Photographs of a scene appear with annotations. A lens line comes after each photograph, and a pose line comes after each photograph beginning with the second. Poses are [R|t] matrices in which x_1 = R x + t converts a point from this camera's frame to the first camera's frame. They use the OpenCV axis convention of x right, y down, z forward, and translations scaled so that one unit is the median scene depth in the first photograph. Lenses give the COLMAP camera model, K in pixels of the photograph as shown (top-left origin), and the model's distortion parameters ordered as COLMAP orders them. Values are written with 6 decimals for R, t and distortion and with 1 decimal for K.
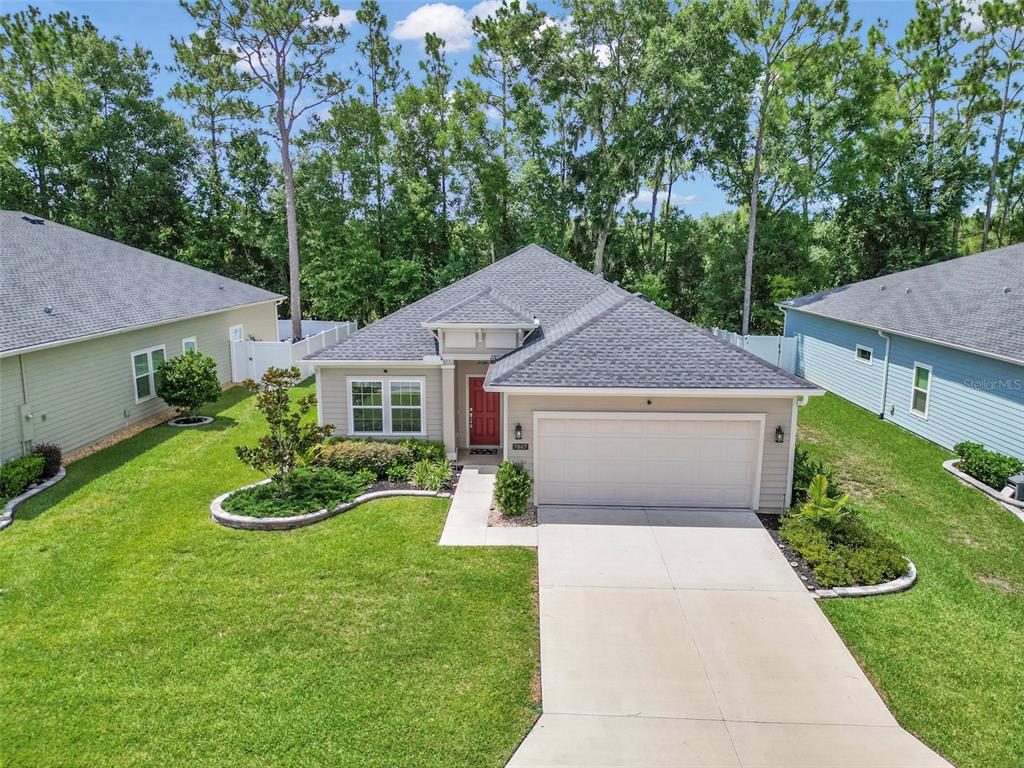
lens RADIAL K [[748.9, 0, 496.3], [0, 748.9, 361.6], [0, 0, 1]] dist [0.011976, -0.001424]
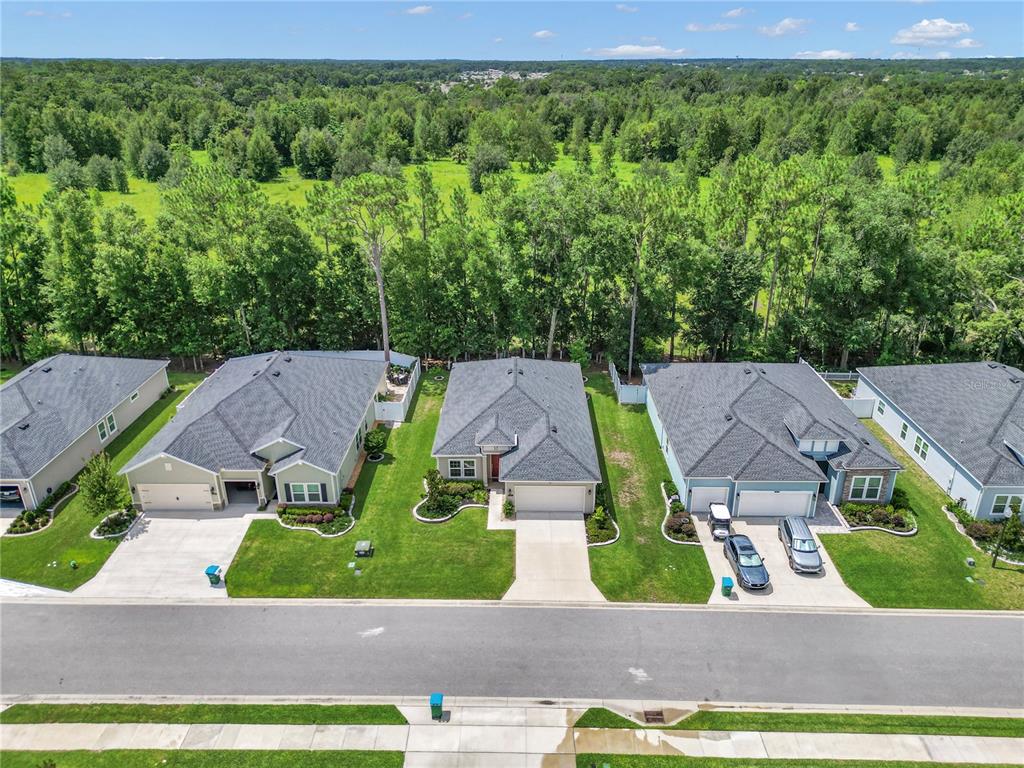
lens RADIAL K [[748.9, 0, 496.3], [0, 748.9, 361.6], [0, 0, 1]] dist [0.011976, -0.001424]
pose [[0.999829, -0.015514, 0.010049, -0.048823], [0.012775, 0.972886, 0.230933, -1.108272], [-0.013359, -0.230765, 0.972918, -1.855503]]
